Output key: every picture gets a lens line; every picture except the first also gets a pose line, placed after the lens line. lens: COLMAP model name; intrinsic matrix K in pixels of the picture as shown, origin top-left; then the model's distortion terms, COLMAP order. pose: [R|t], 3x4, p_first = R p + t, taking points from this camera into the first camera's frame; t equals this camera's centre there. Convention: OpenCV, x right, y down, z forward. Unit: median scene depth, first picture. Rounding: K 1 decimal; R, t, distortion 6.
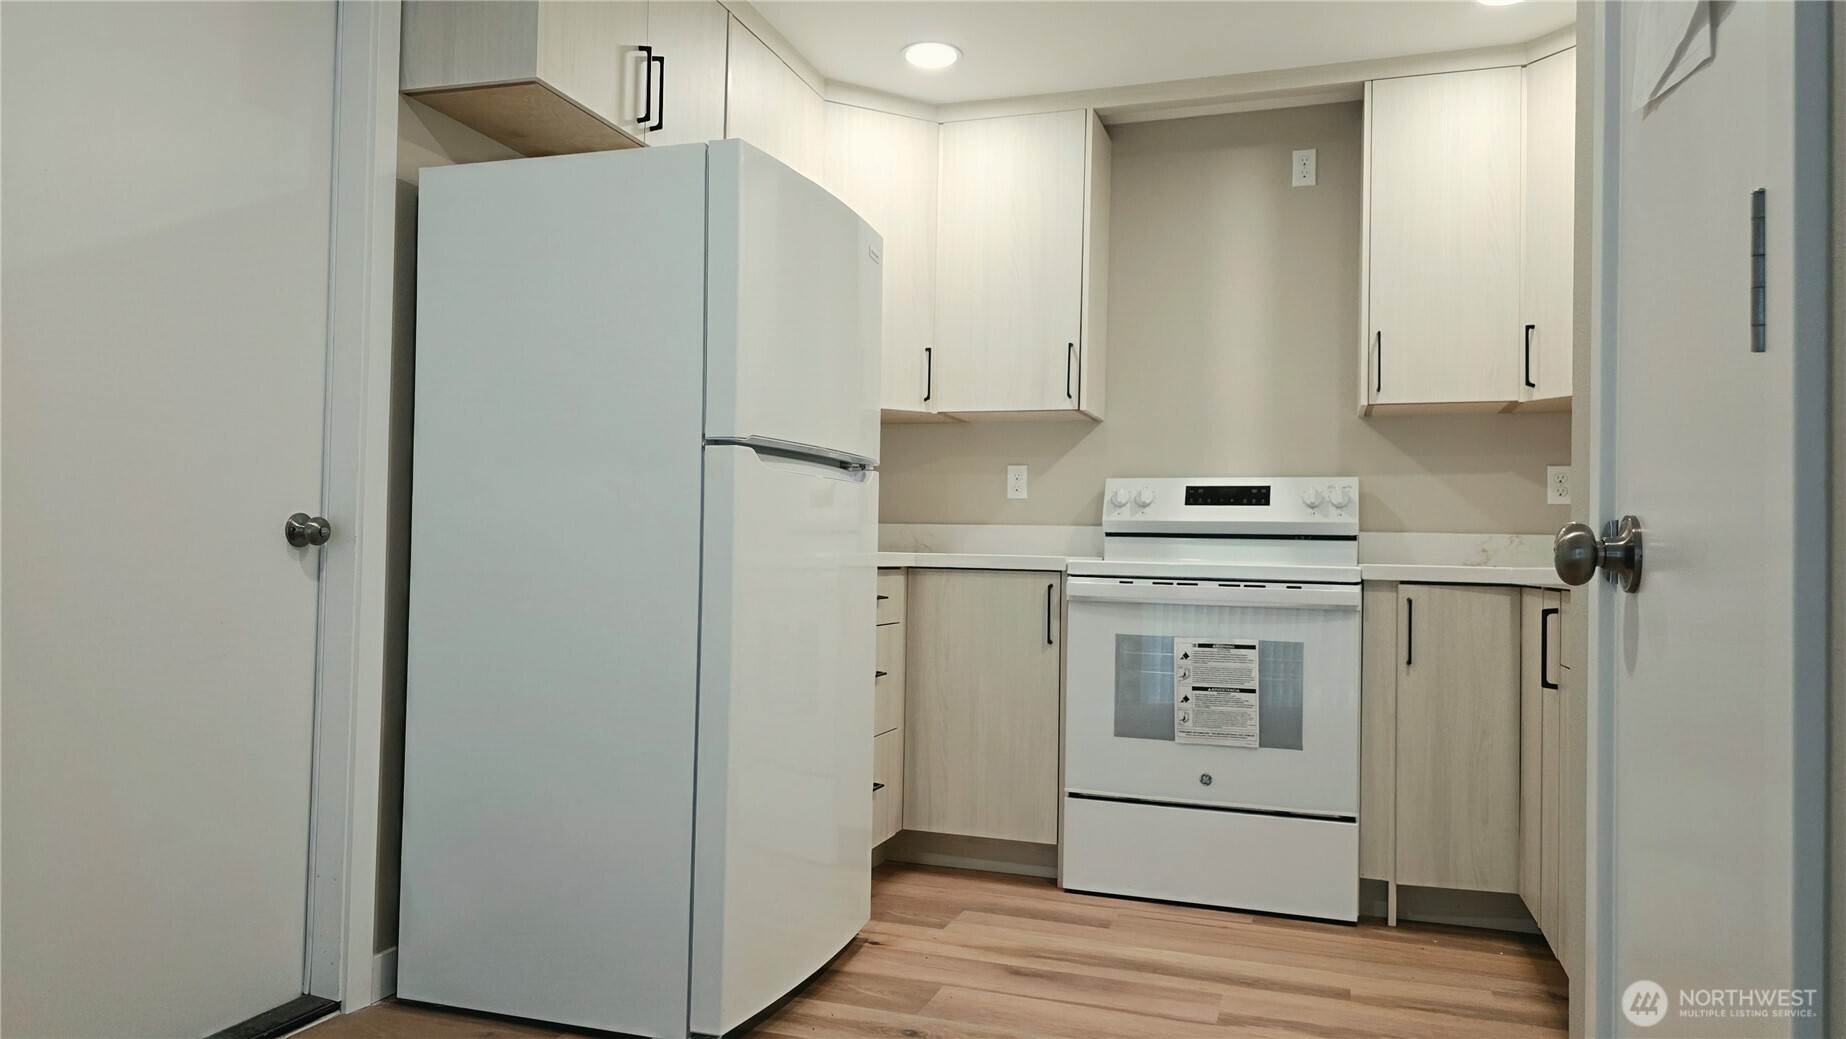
lens RADIAL K [[1253.1, 0, 915.2], [0, 1253.1, 511.8], [0, 0, 1]] dist [0.004489, -0.000024]
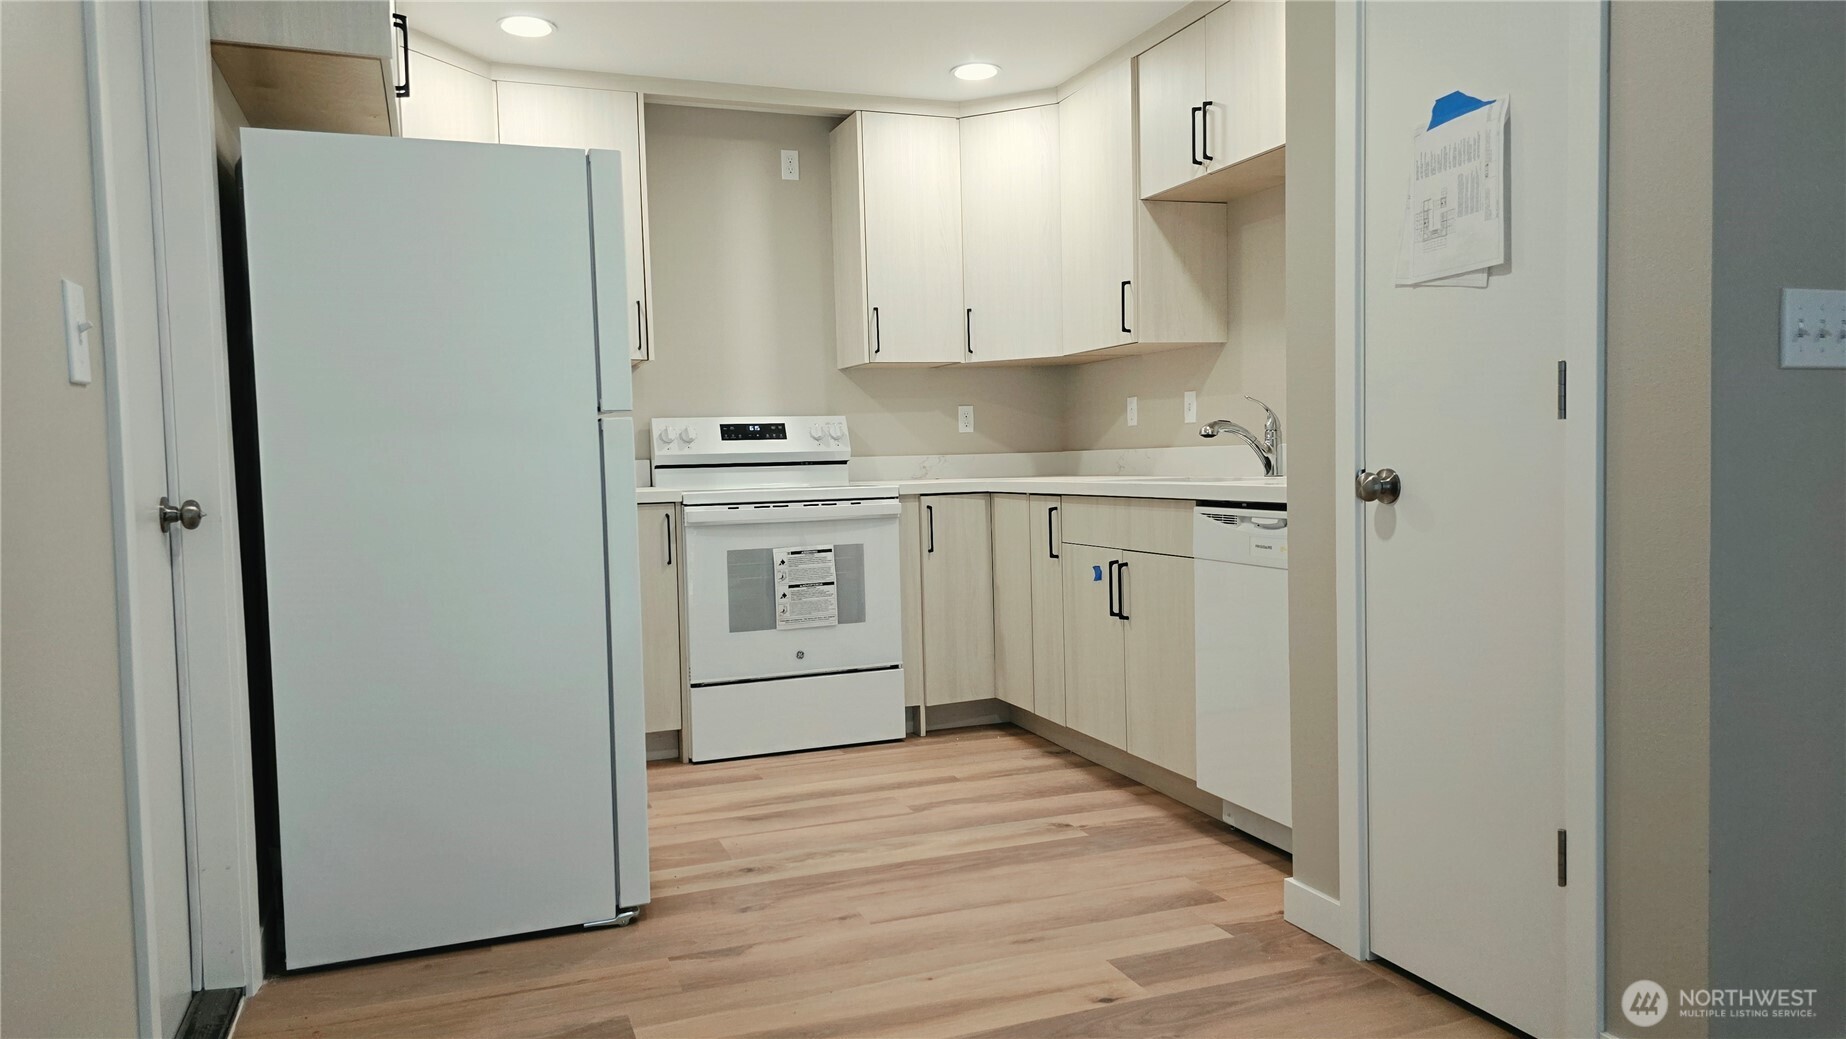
lens RADIAL K [[1233.6, 0, 923.0], [0, 1233.6, 519.5], [0, 0, 1]] dist [0.067223, -0.076685]
pose [[0.758271, -0.073461, 0.647788, -0.488907], [0.018735, 0.995676, 0.090982, -0.040147], [-0.651670, -0.056852, 0.756369, -0.042743]]
